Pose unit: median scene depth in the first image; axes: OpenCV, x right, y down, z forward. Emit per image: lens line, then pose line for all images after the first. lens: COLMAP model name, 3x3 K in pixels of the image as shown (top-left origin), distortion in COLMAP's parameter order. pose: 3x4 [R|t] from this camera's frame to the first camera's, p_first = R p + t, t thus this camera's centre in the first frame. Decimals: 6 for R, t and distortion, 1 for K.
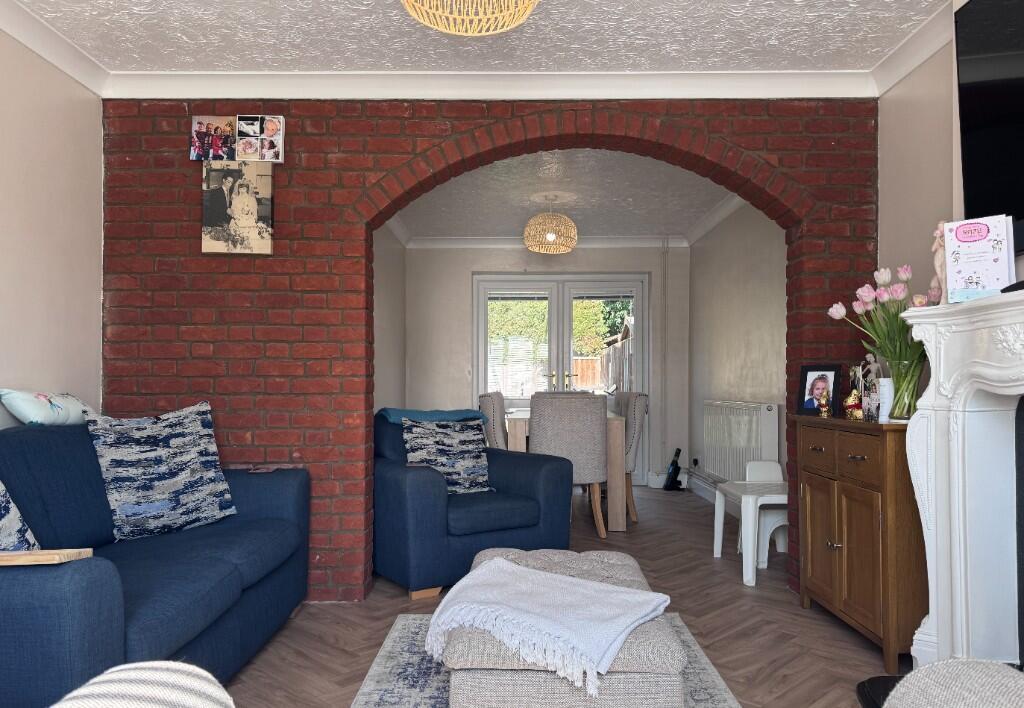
lens RADIAL K [[754.6, 0, 513.2], [0, 754.6, 382.6], [0, 0, 1]] dist [-0.000534, -0.001908]
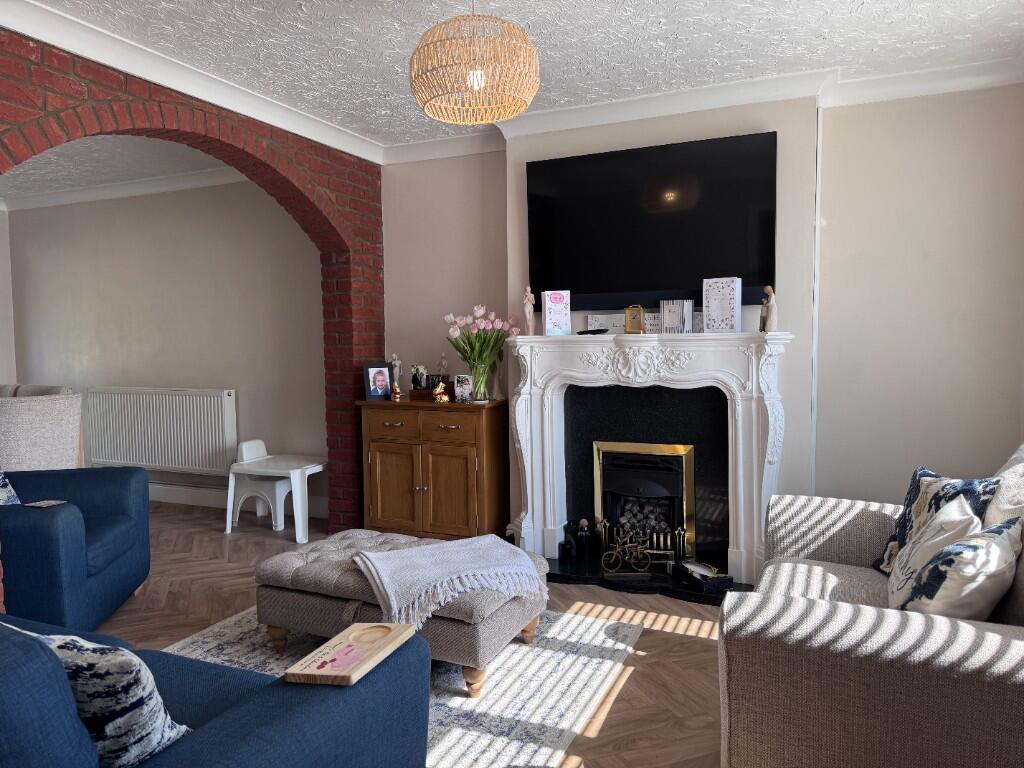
lens RADIAL K [[736.8, 0, 512.0], [0, 736.8, 384.0], [0, 0, 1]] dist [0.078797, -0.108596]
pose [[0.411343, -0.055850, 0.909768, -0.665050], [0.004873, 0.998241, 0.059078, -0.059630], [-0.911467, -0.019868, 0.410892, 0.222186]]
